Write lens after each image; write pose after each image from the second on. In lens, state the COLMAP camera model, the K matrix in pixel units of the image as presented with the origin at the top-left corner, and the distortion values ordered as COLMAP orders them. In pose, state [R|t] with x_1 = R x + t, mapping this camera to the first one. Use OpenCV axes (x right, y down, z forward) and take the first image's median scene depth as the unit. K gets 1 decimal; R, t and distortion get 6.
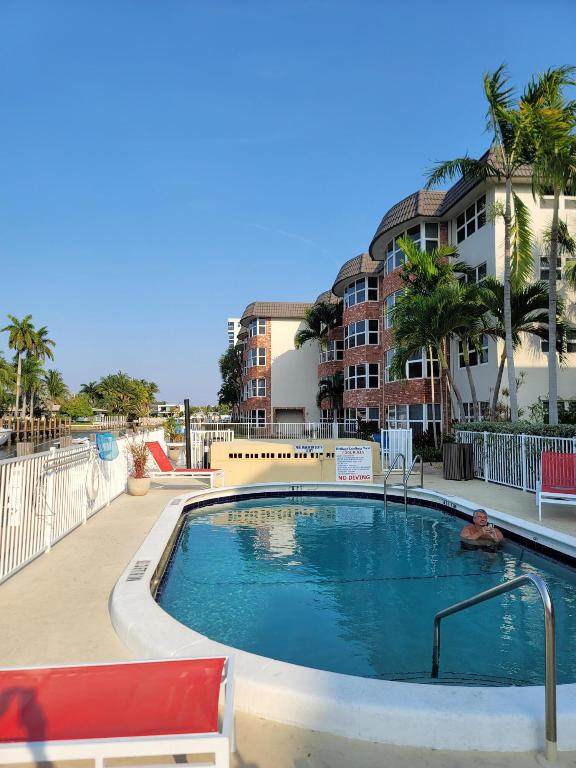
lens RADIAL K [[552.2, 0, 286.6], [0, 552.2, 384.4], [0, 0, 1]] dist [0.015857, -0.030503]
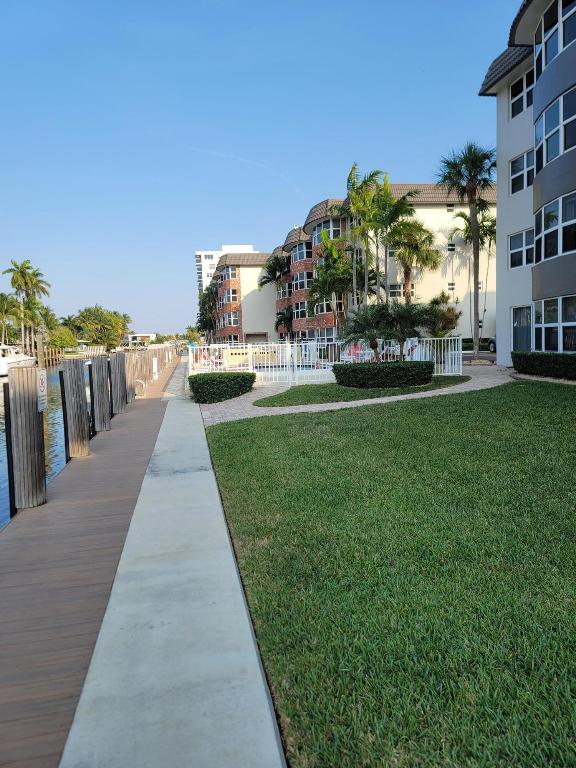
lens RADIAL K [[552.2, 0, 285.4], [0, 552.2, 390.6], [0, 0, 1]] dist [0.015857, -0.030503]
pose [[0.997816, -0.037868, 0.054126, -0.001764], [0.029629, 0.988895, 0.145631, -0.012757], [-0.059040, -0.143709, 0.987857, -0.375481]]
